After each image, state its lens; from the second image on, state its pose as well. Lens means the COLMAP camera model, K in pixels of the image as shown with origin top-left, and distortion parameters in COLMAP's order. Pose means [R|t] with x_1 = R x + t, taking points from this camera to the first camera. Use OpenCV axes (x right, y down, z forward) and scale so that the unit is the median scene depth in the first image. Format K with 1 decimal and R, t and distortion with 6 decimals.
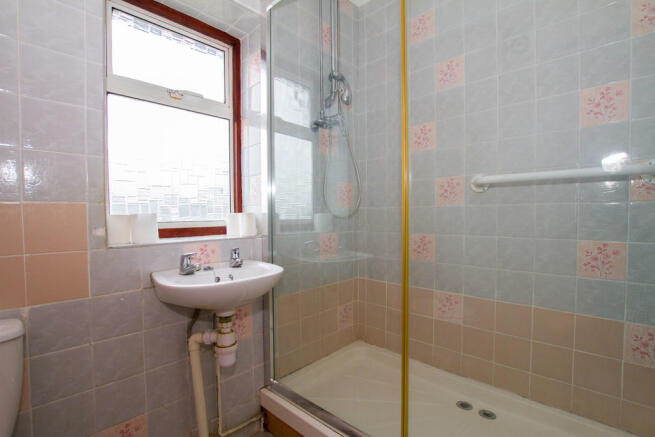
lens RADIAL K [[307.2, 0, 332.8], [0, 307.2, 221.7], [0, 0, 1]] dist [-0.033066, 0.001326]
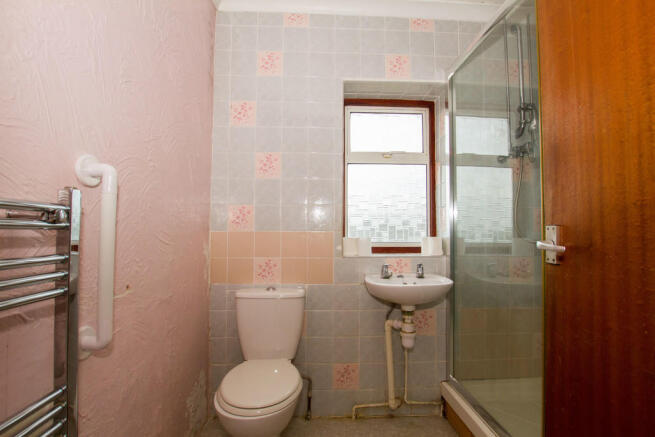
lens RADIAL K [[307.2, 0, 327.8], [0, 307.2, 218.2], [0, 0, 1]] dist [-0.033066, 0.001326]
pose [[0.713644, -0.021748, -0.700171, 0.310407], [-0.028135, 0.997822, -0.059670, -0.019727], [0.699943, 0.062283, 0.711478, -0.238422]]
